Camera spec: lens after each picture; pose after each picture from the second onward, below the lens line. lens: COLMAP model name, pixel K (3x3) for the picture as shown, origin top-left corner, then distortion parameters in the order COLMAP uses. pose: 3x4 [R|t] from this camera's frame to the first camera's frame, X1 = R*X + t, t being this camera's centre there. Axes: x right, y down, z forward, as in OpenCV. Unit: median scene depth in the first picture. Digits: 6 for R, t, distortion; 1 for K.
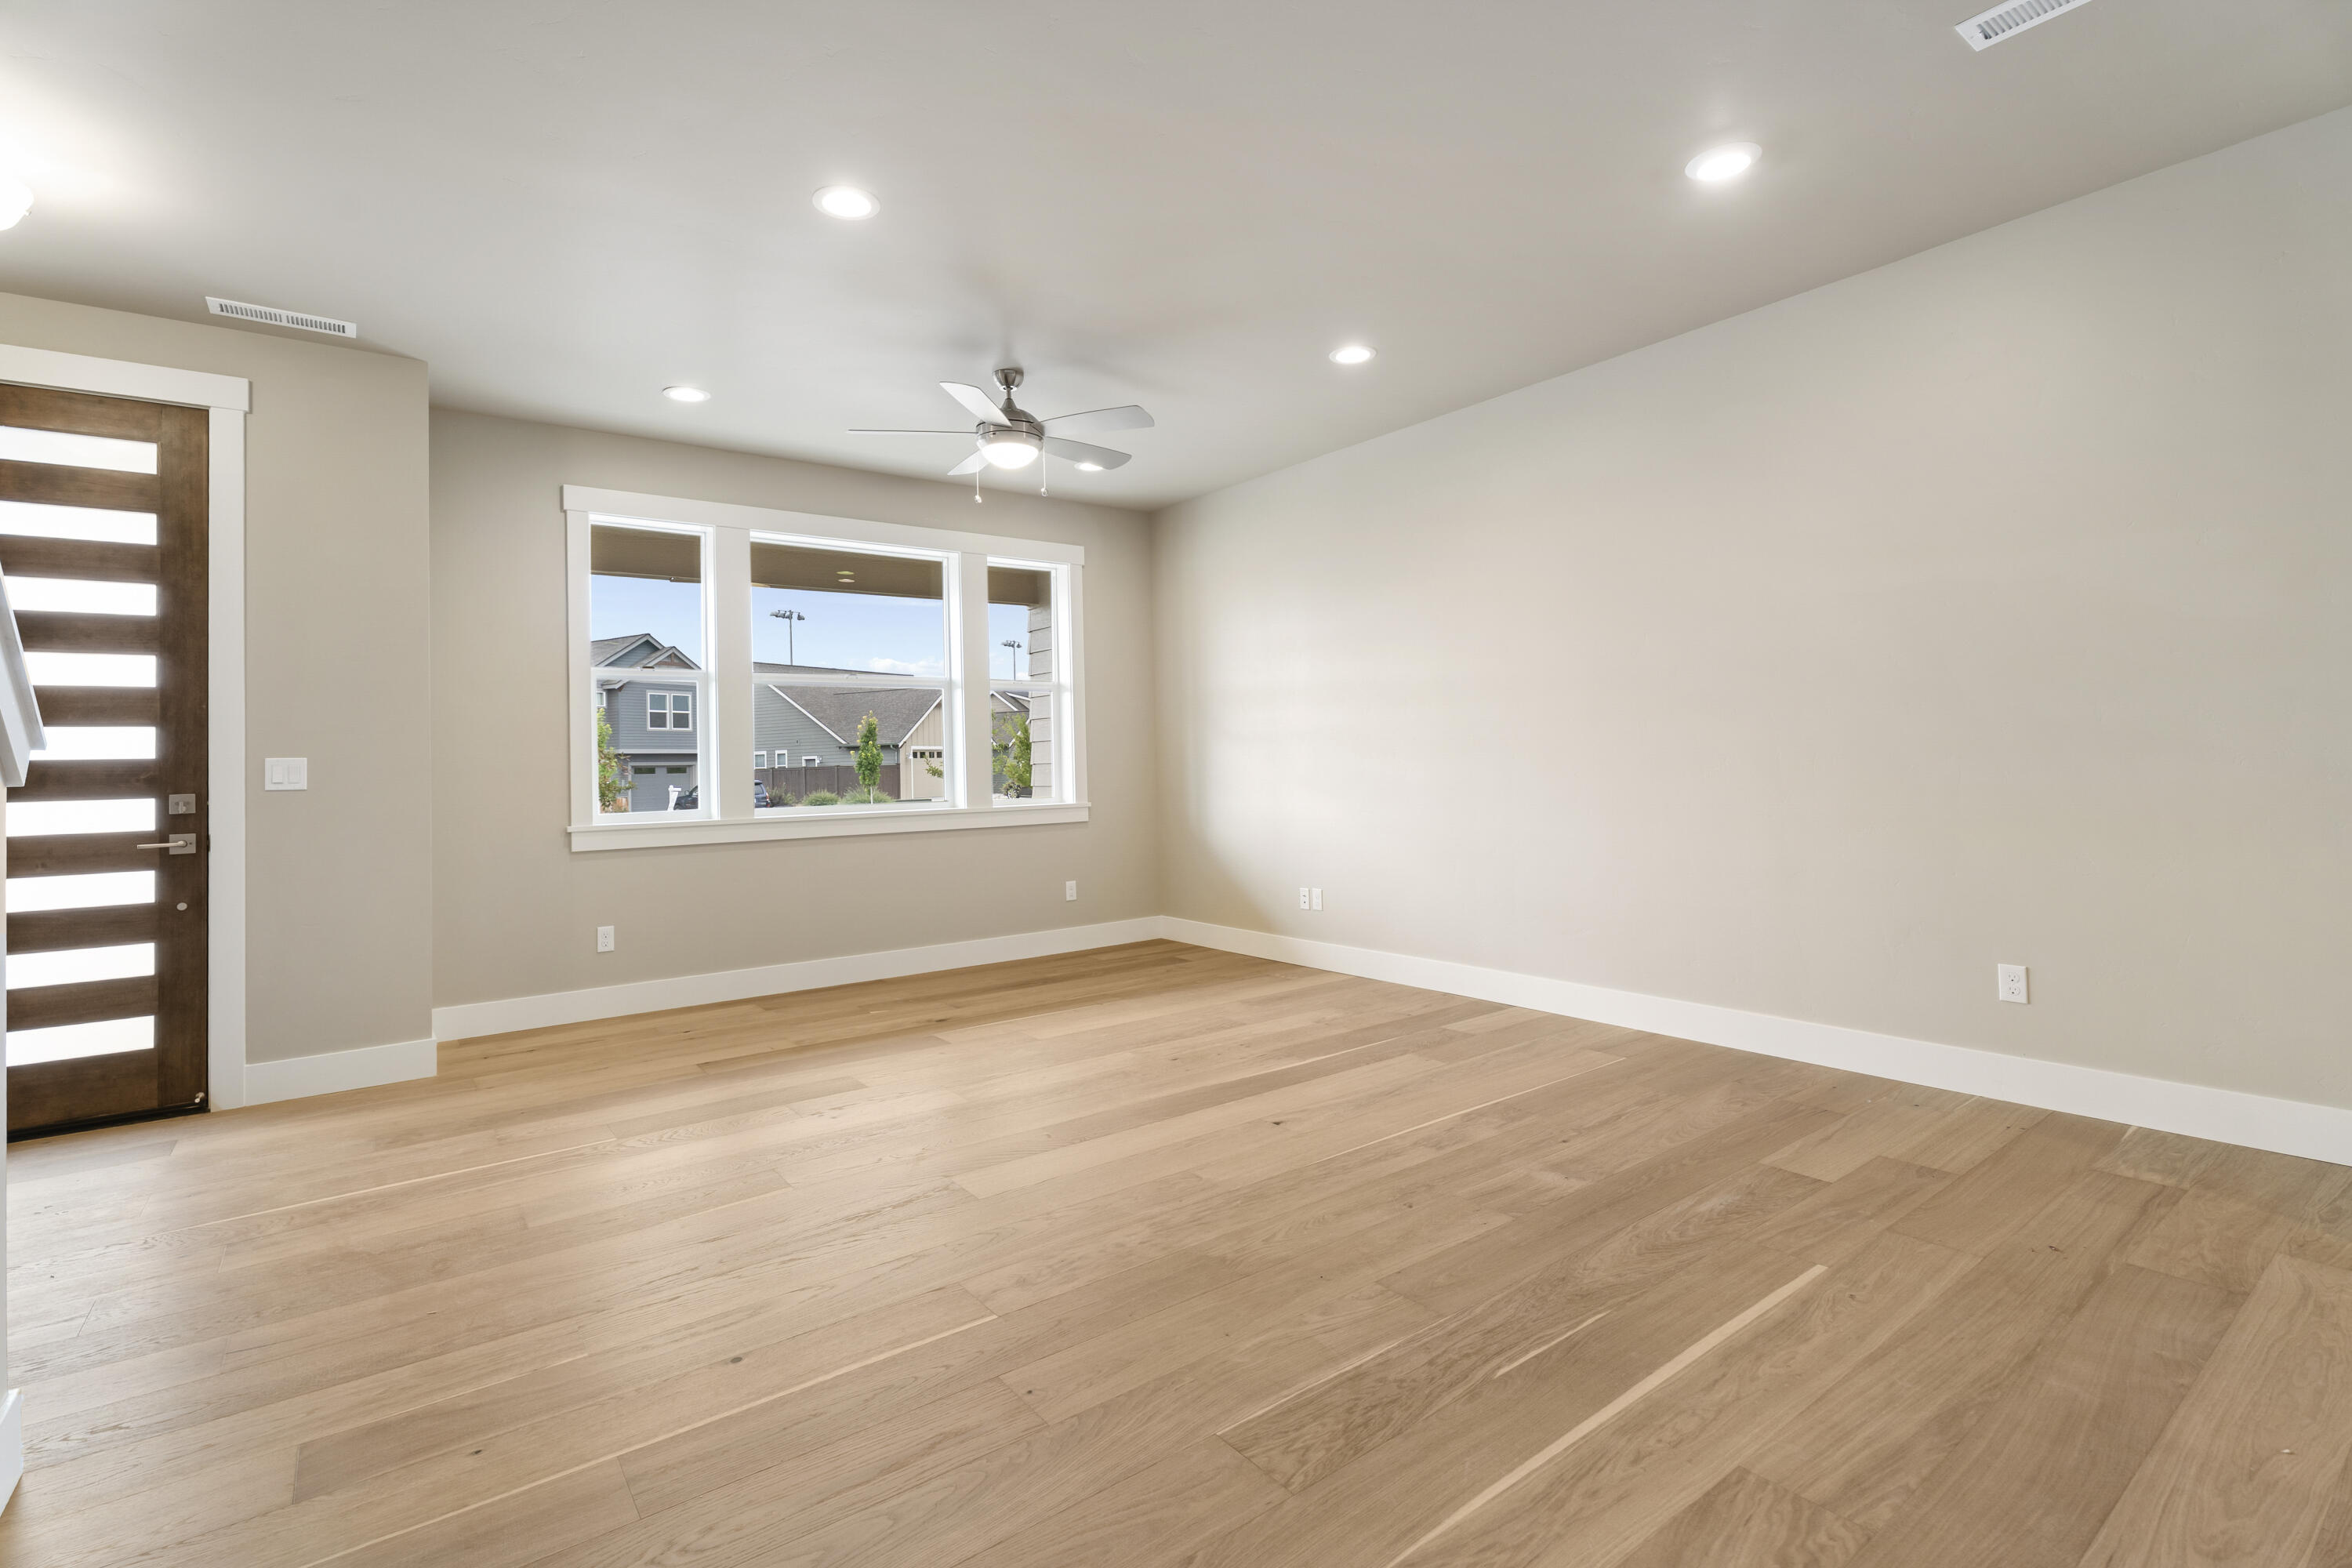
lens RADIAL K [[1070.8, 0, 1196.0], [0, 1070.8, 754.4], [0, 0, 1]] dist [-0.003561, 0.001212]
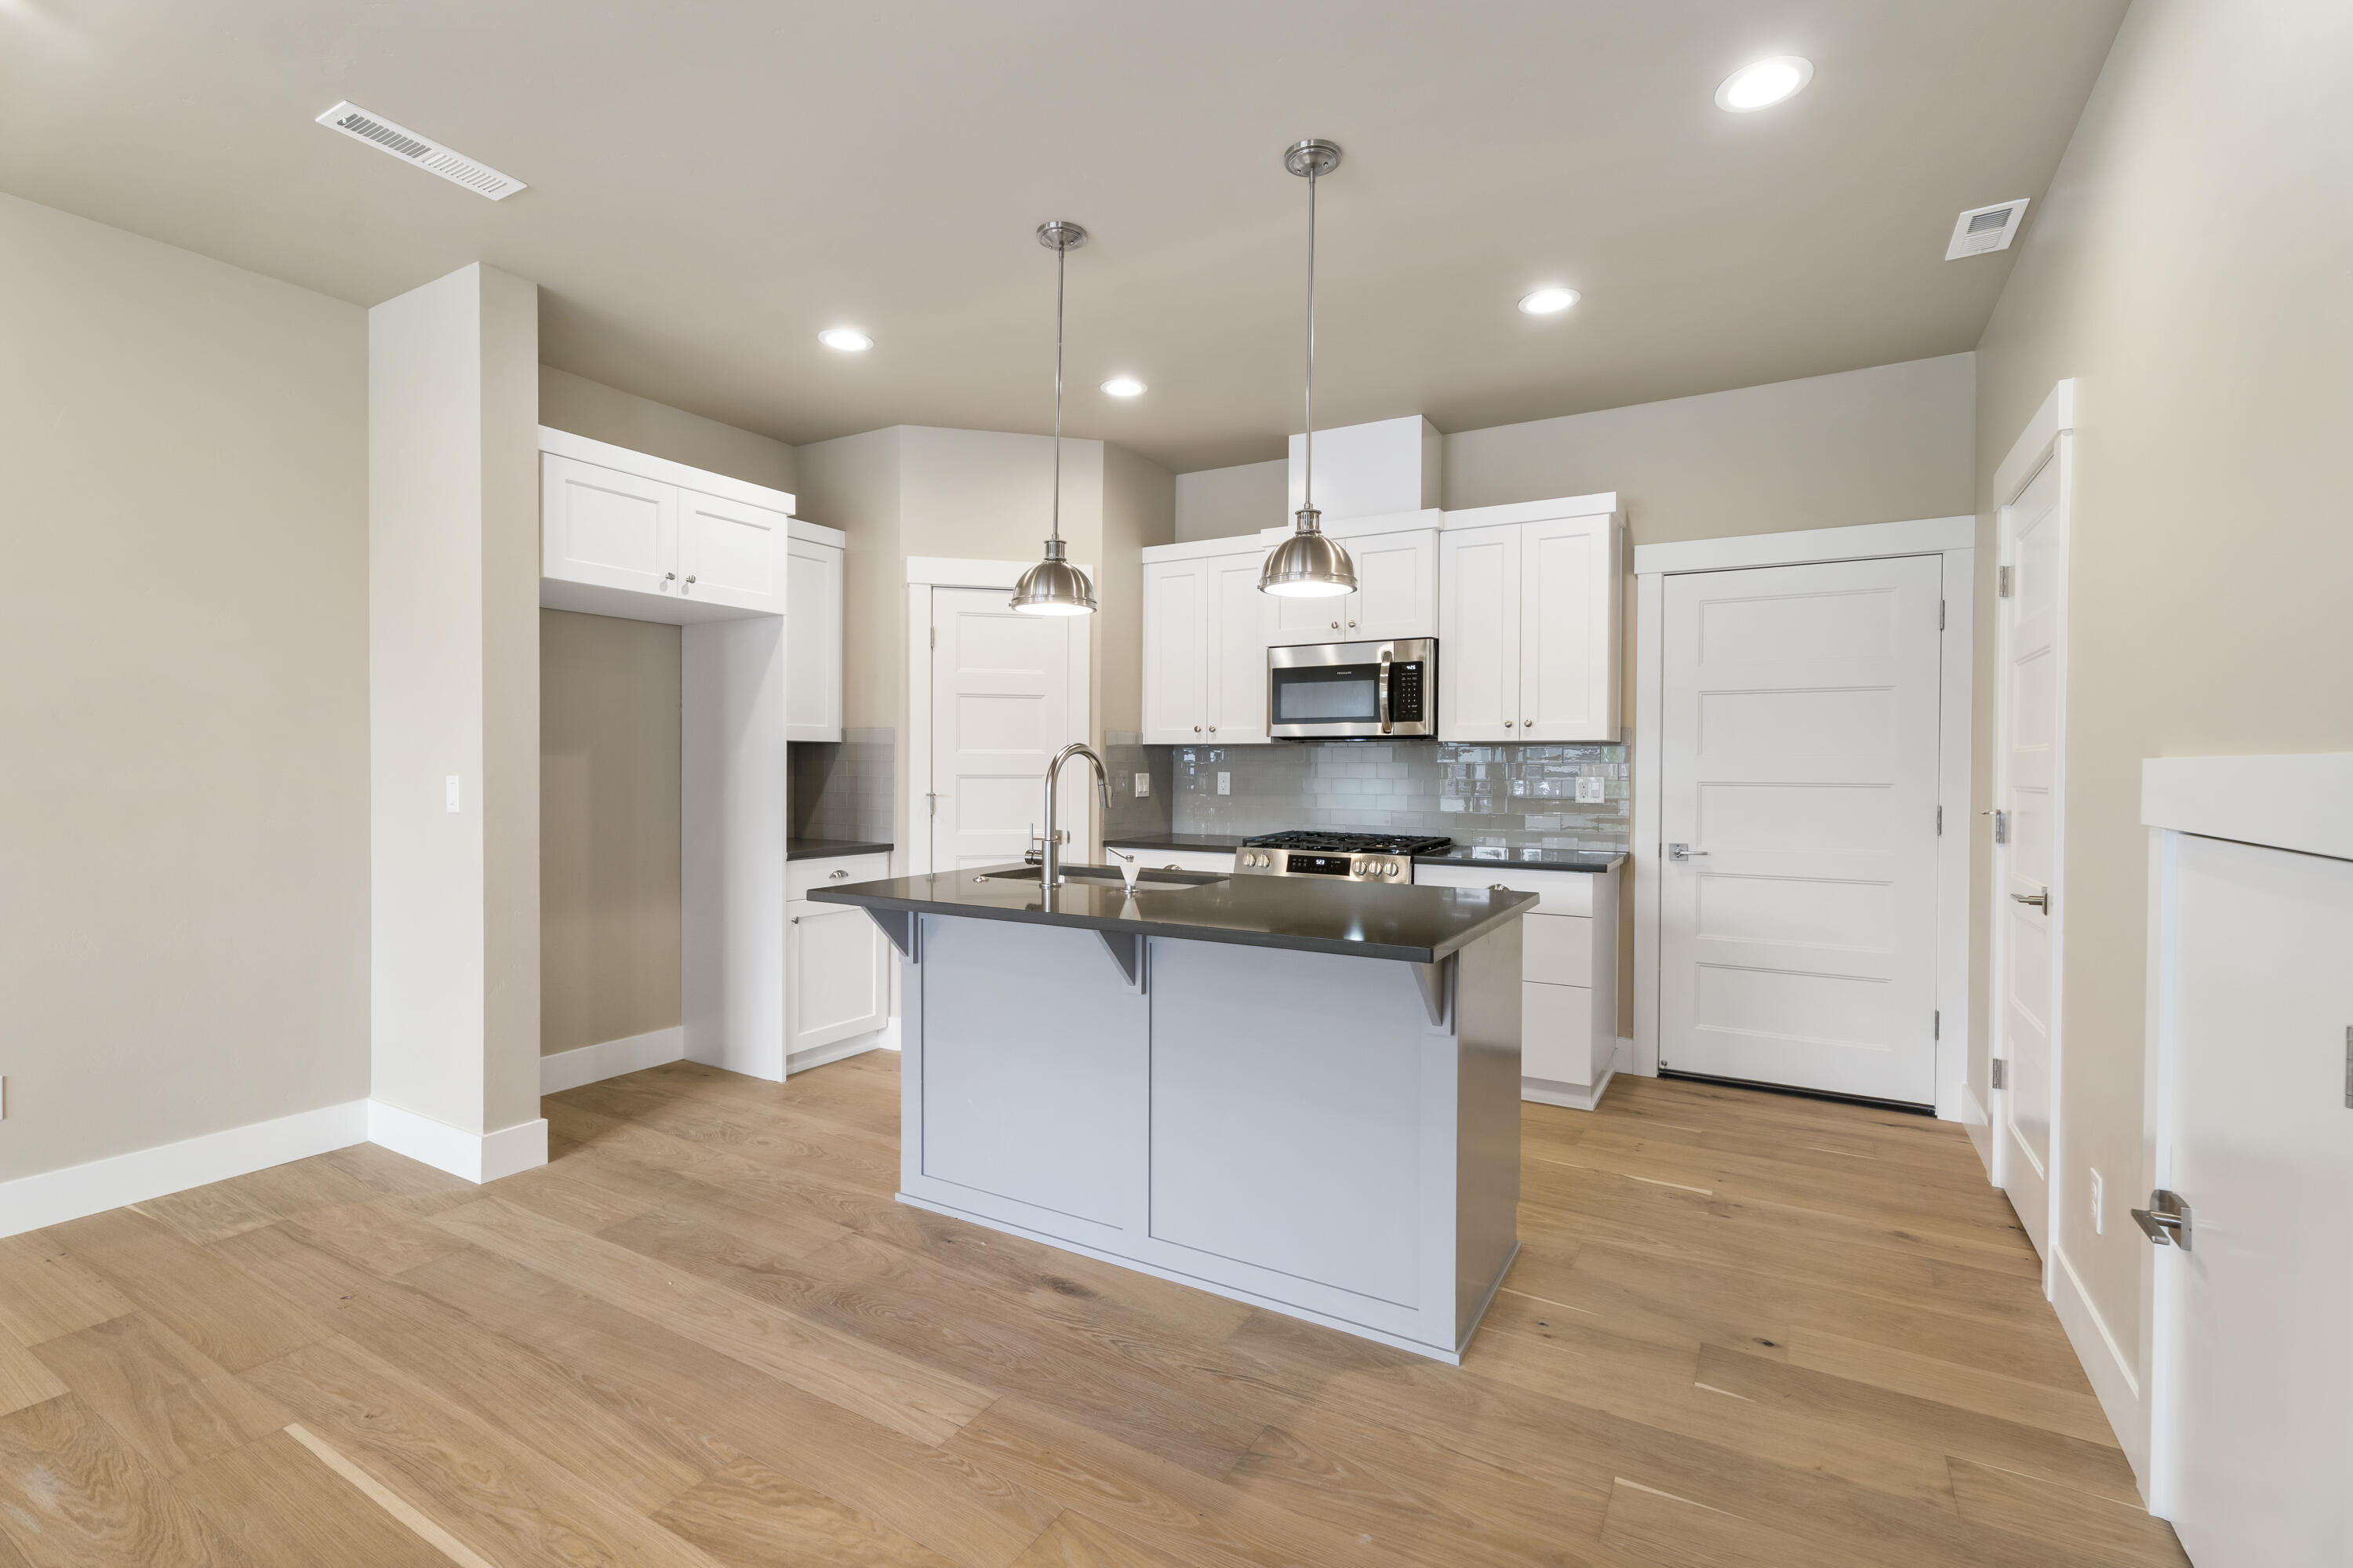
lens RADIAL K [[1071.3, 0, 1154.1], [0, 1071.3, 773.9], [0, 0, 1]] dist [-0.003561, 0.001212]
pose [[-0.370150, 0.013260, 0.928877, -0.313360], [-0.009192, 0.999797, -0.017935, -0.027771], [-0.928926, -0.015177, -0.369953, 0.432549]]
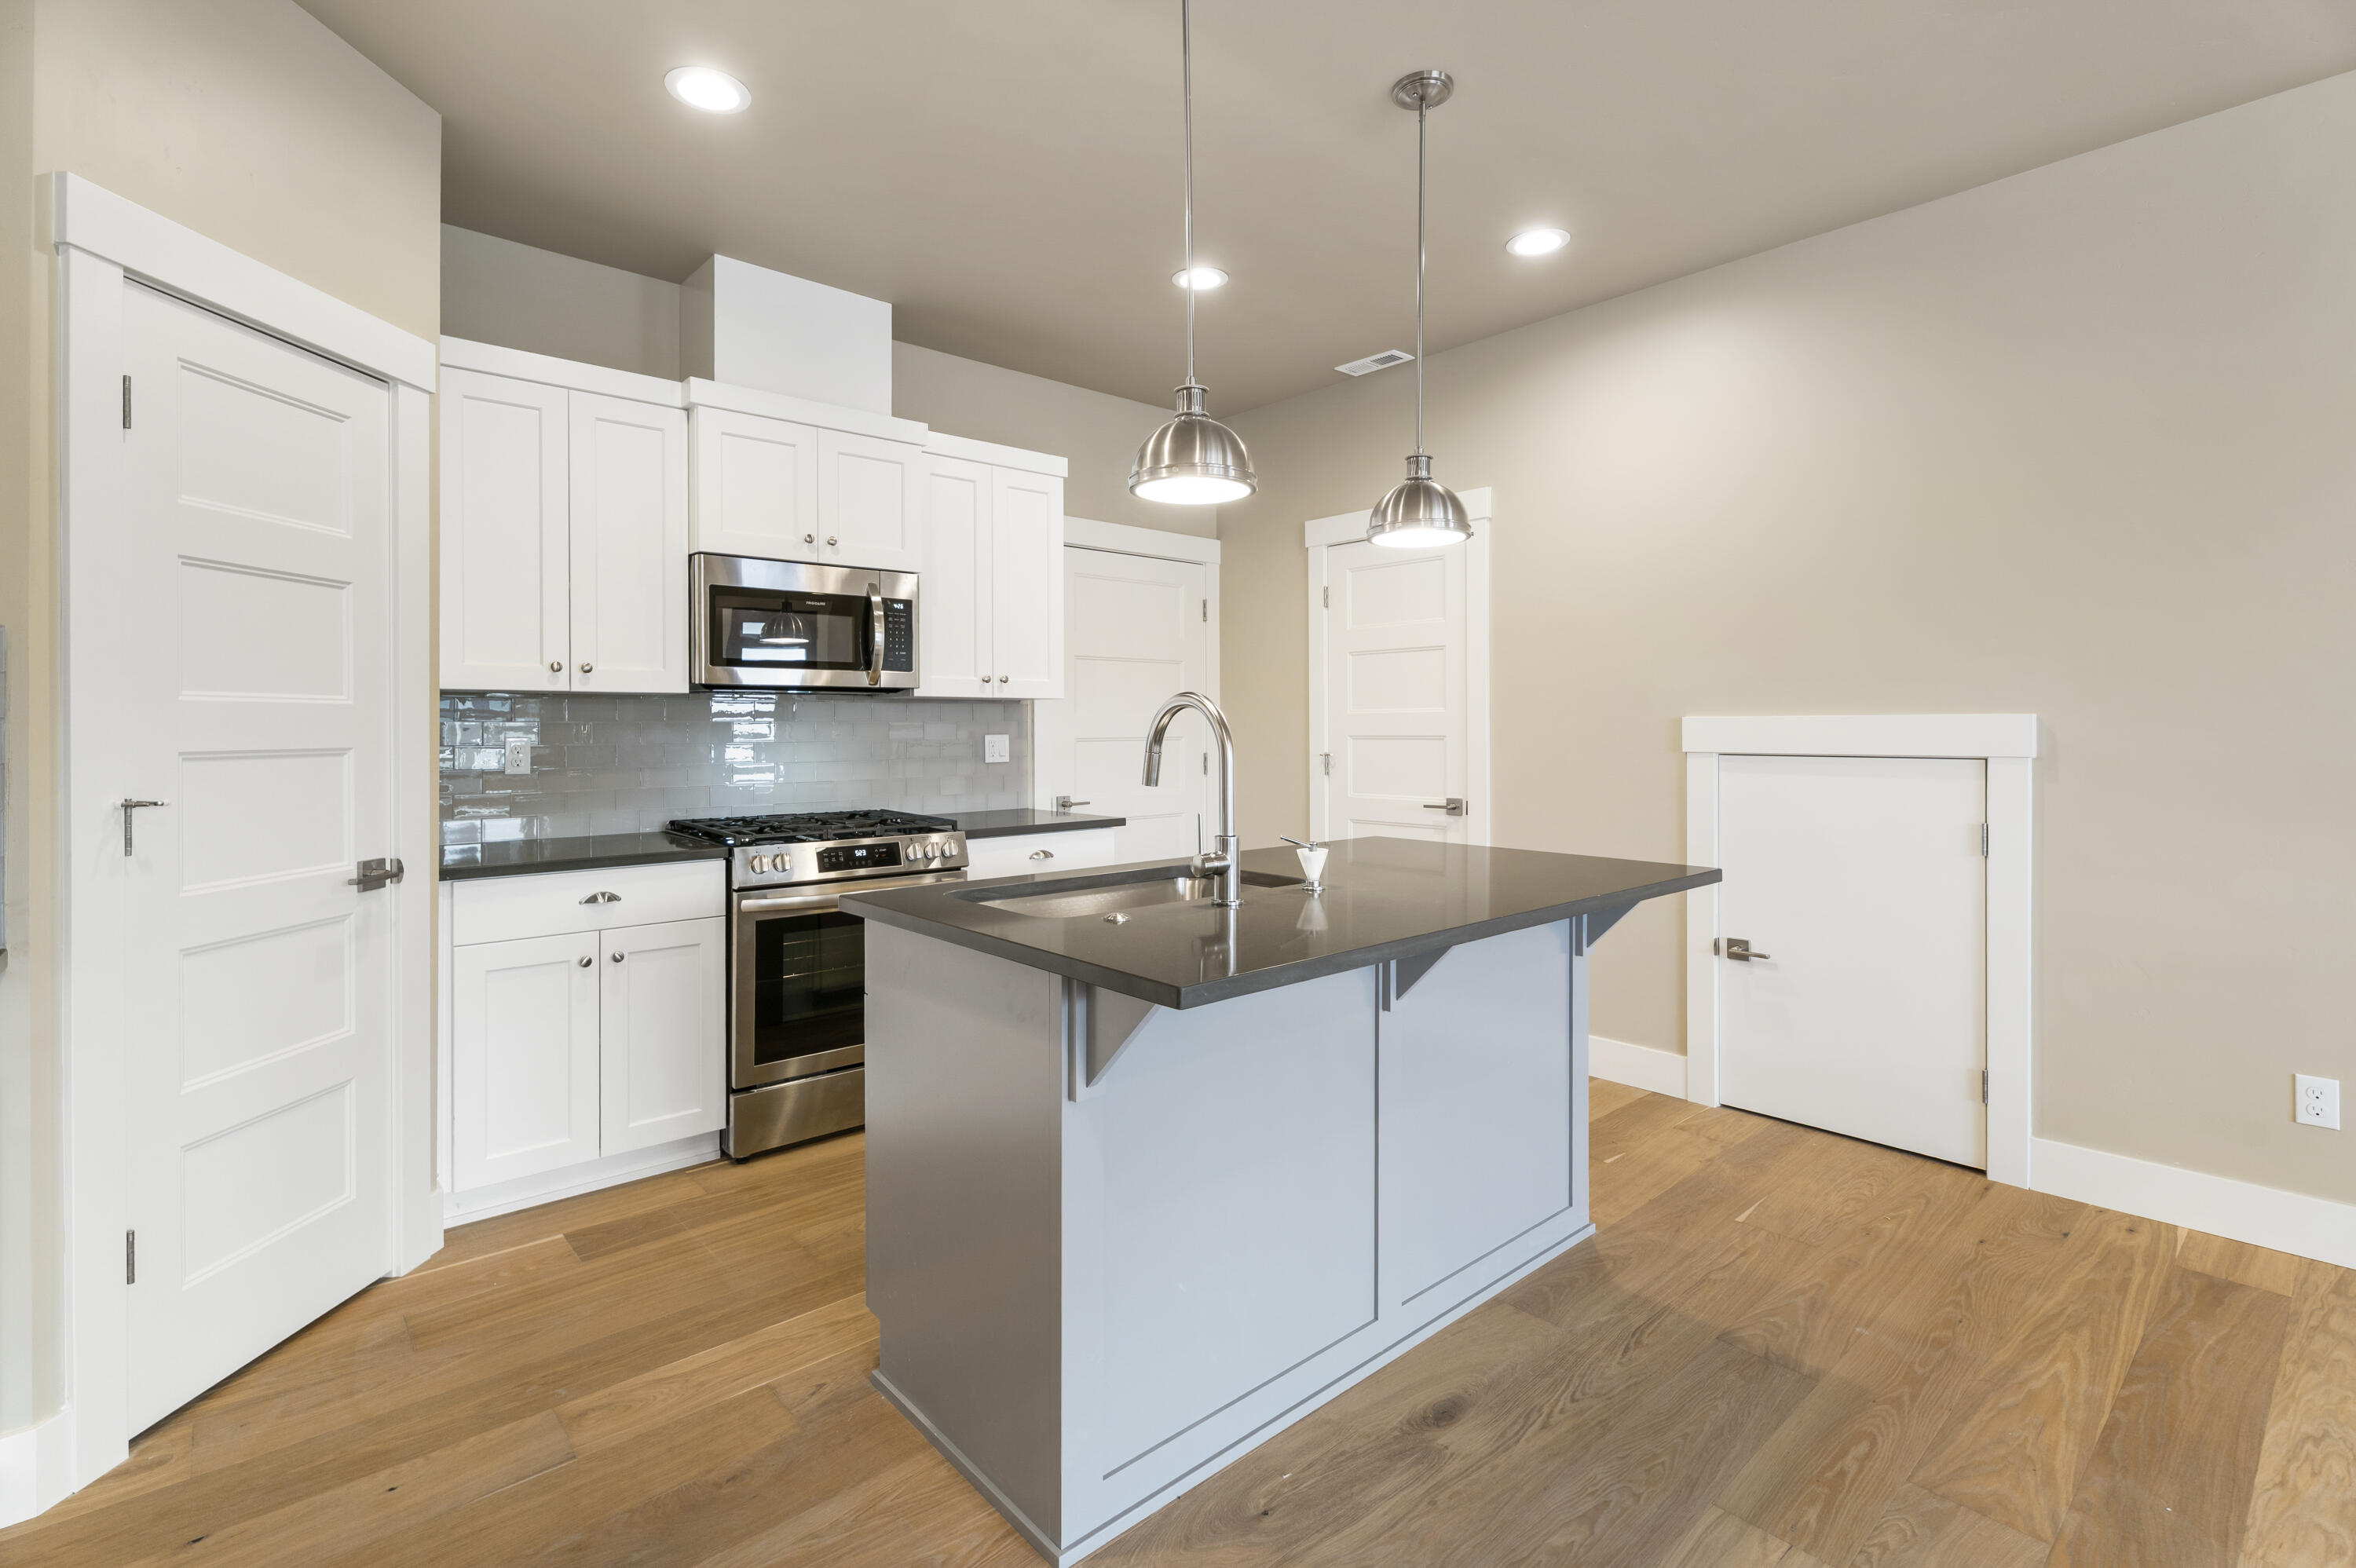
lens RADIAL K [[1072.5, 0, 1188.2], [0, 1072.5, 729.2], [0, 0, 1]] dist [-0.003561, 0.001212]
pose [[-0.996740, 0.024769, -0.076782, 0.527770], [0.025491, 0.999639, -0.008446, -0.042114], [0.076546, -0.010376, -0.997012, 0.746980]]
